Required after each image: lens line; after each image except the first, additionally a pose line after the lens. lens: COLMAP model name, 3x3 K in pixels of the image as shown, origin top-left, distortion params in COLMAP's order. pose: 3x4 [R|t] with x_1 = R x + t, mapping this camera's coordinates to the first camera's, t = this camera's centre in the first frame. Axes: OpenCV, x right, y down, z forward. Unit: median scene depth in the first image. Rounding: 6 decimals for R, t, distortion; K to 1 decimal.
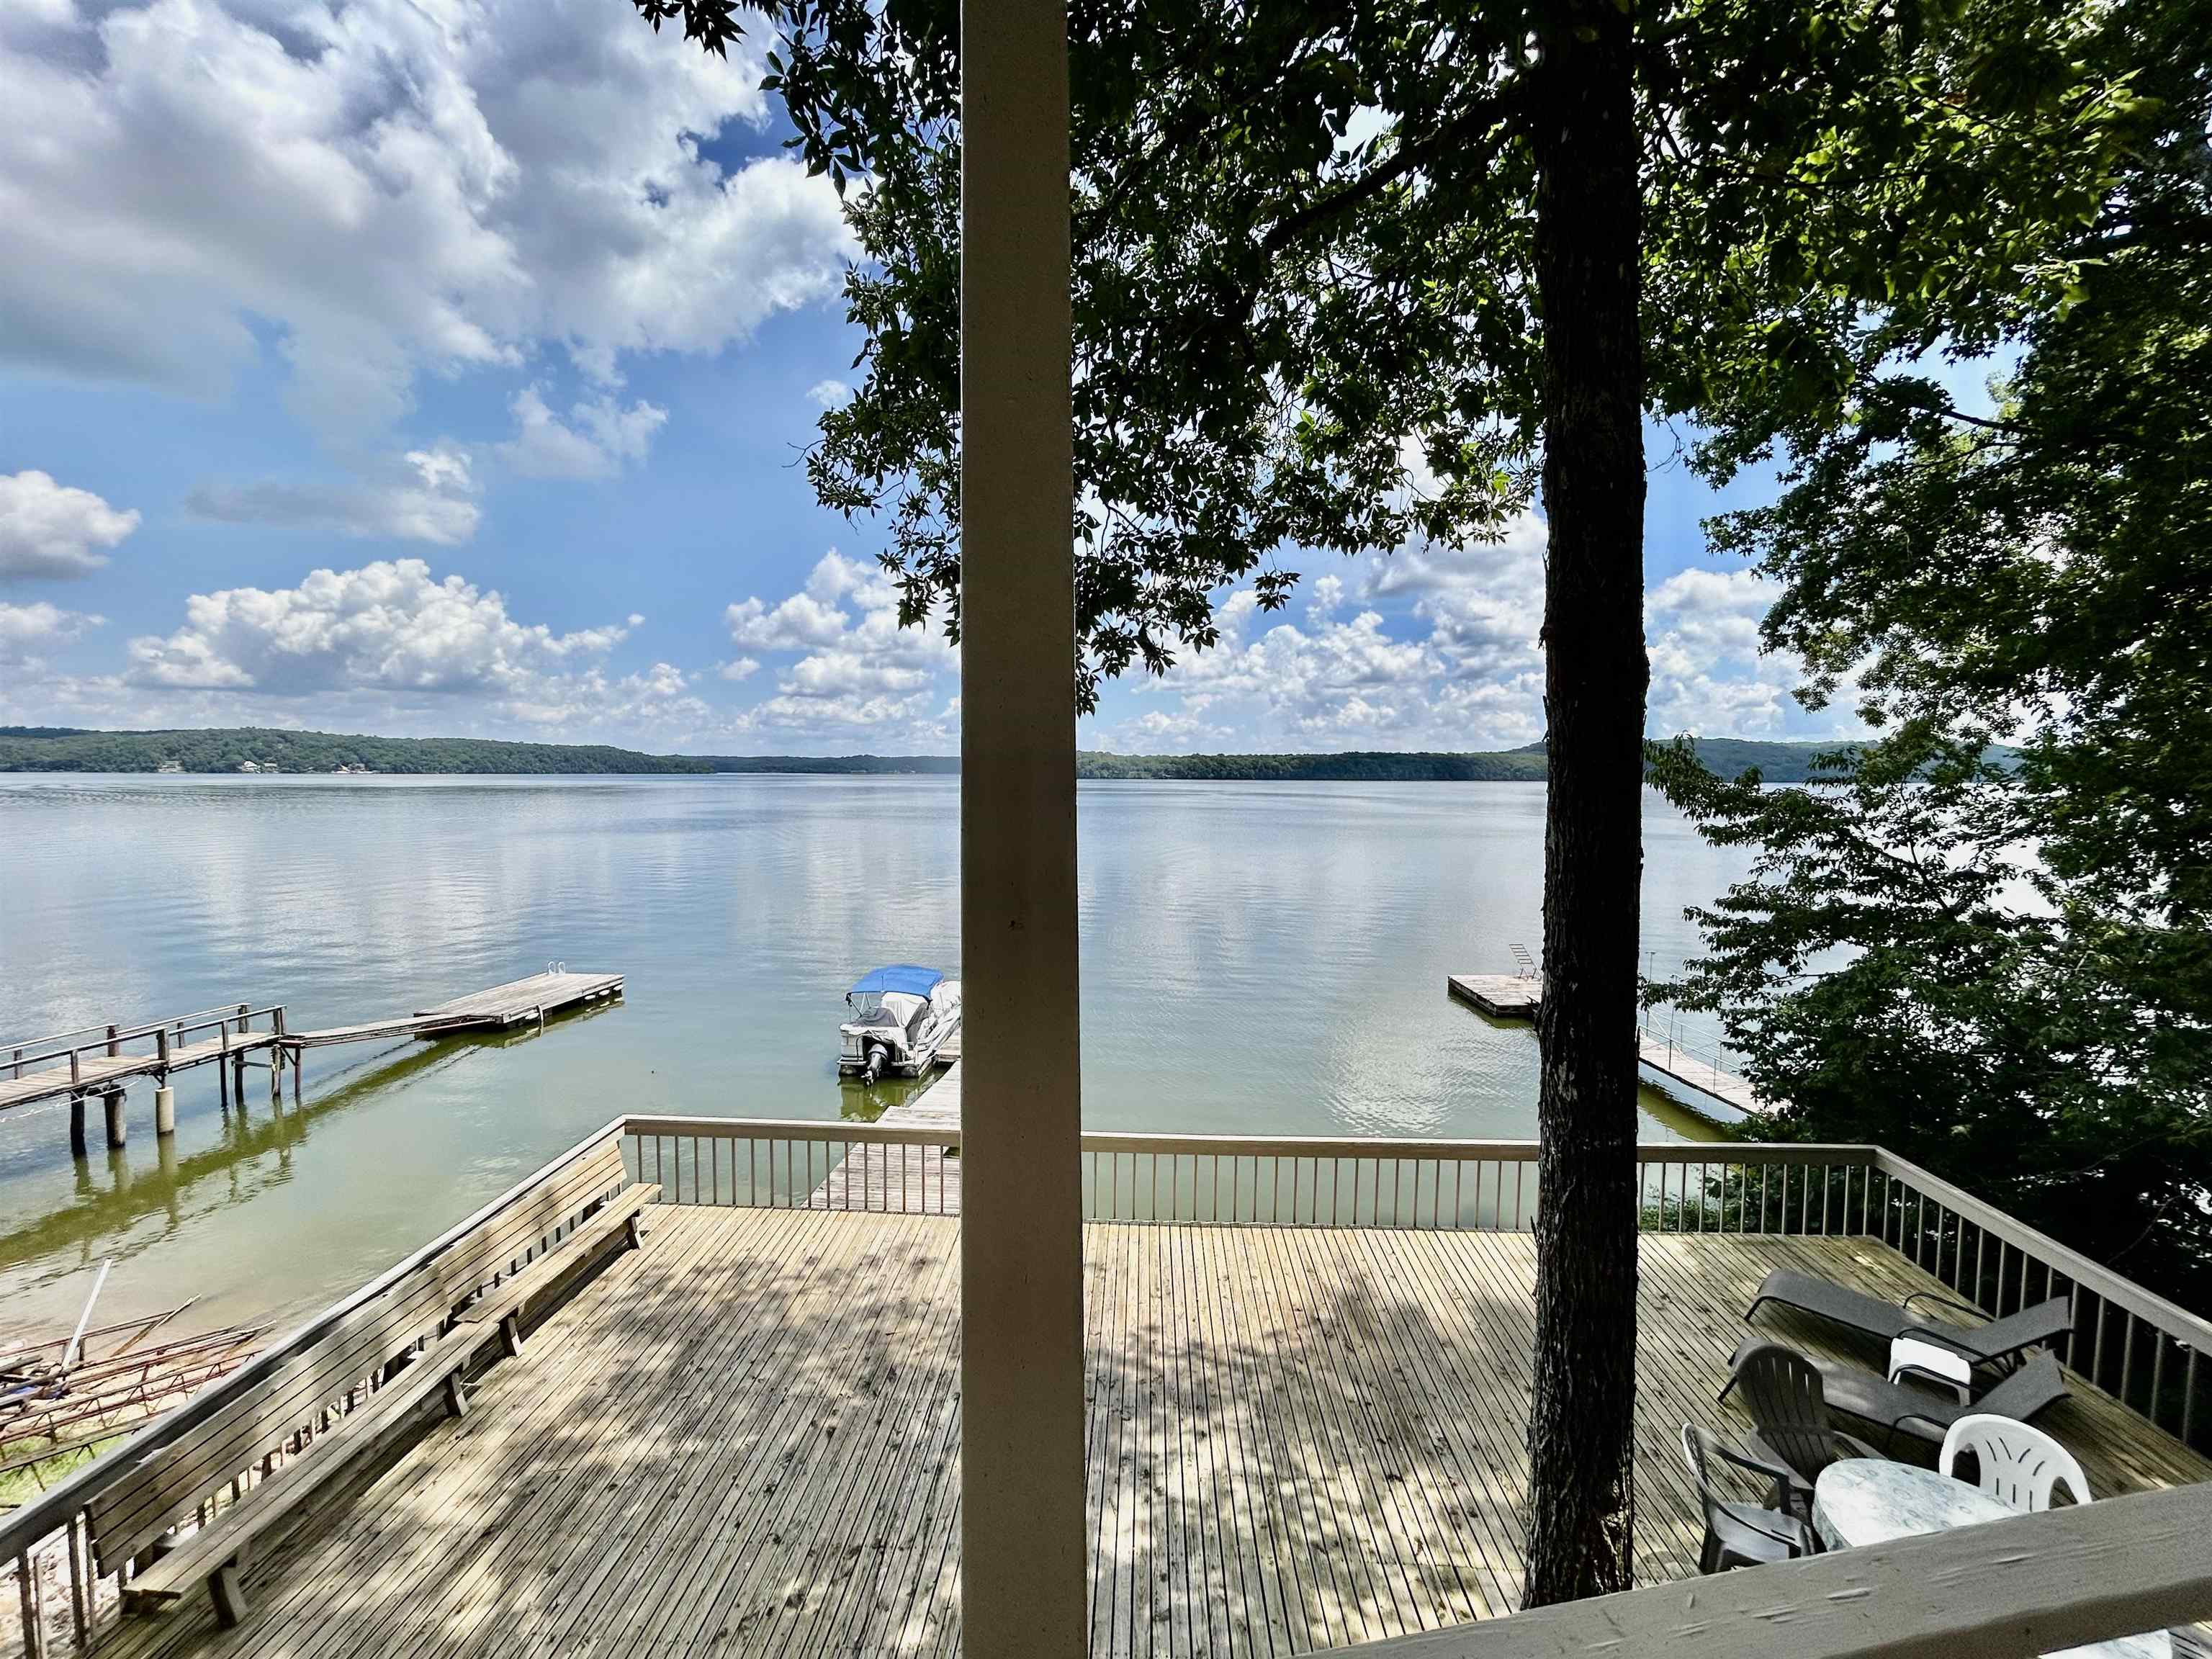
lens RADIAL K [[892.9, 0, 1103.9], [0, 892.9, 830.1], [0, 0, 1]] dist [-0.003862, 0.001752]
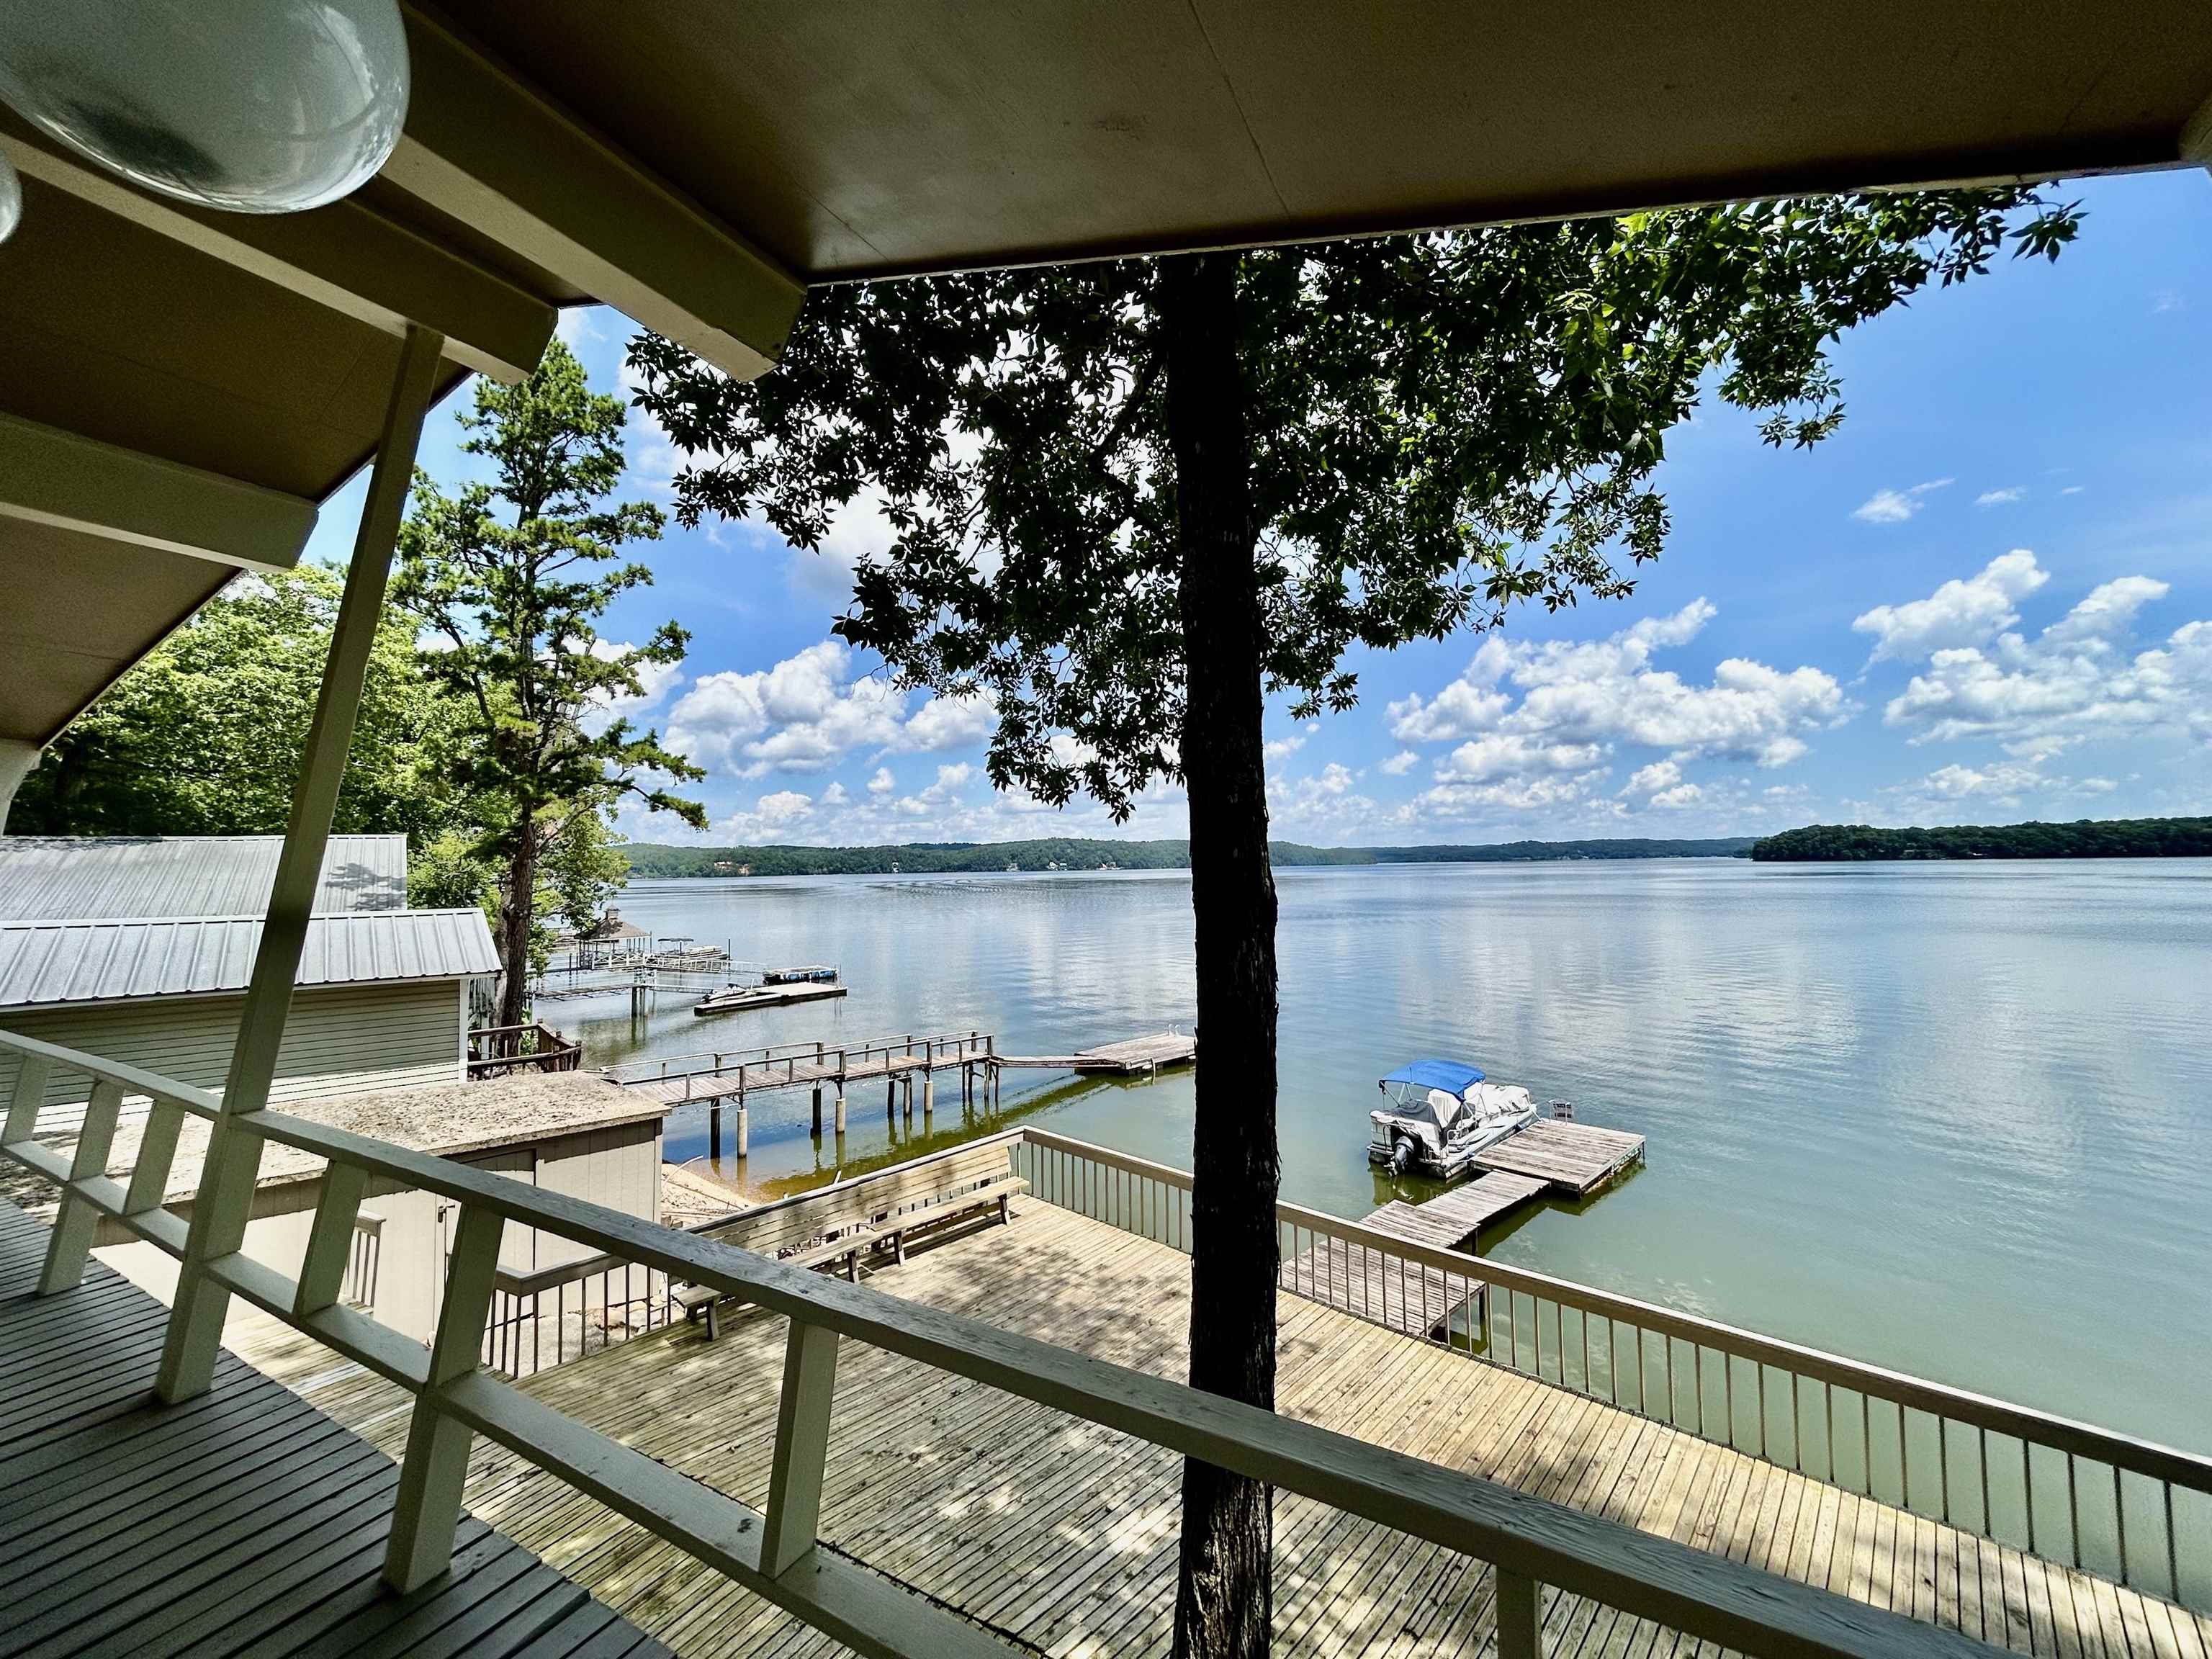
lens RADIAL K [[892.9, 0, 1106.8], [0, 892.9, 825.6], [0, 0, 1]] dist [-0.003862, 0.001752]
pose [[0.760953, -0.048669, -0.646980, 0.185287], [-0.019219, 0.995054, -0.097457, -0.000829], [0.648523, 0.086594, 0.756254, 0.008572]]
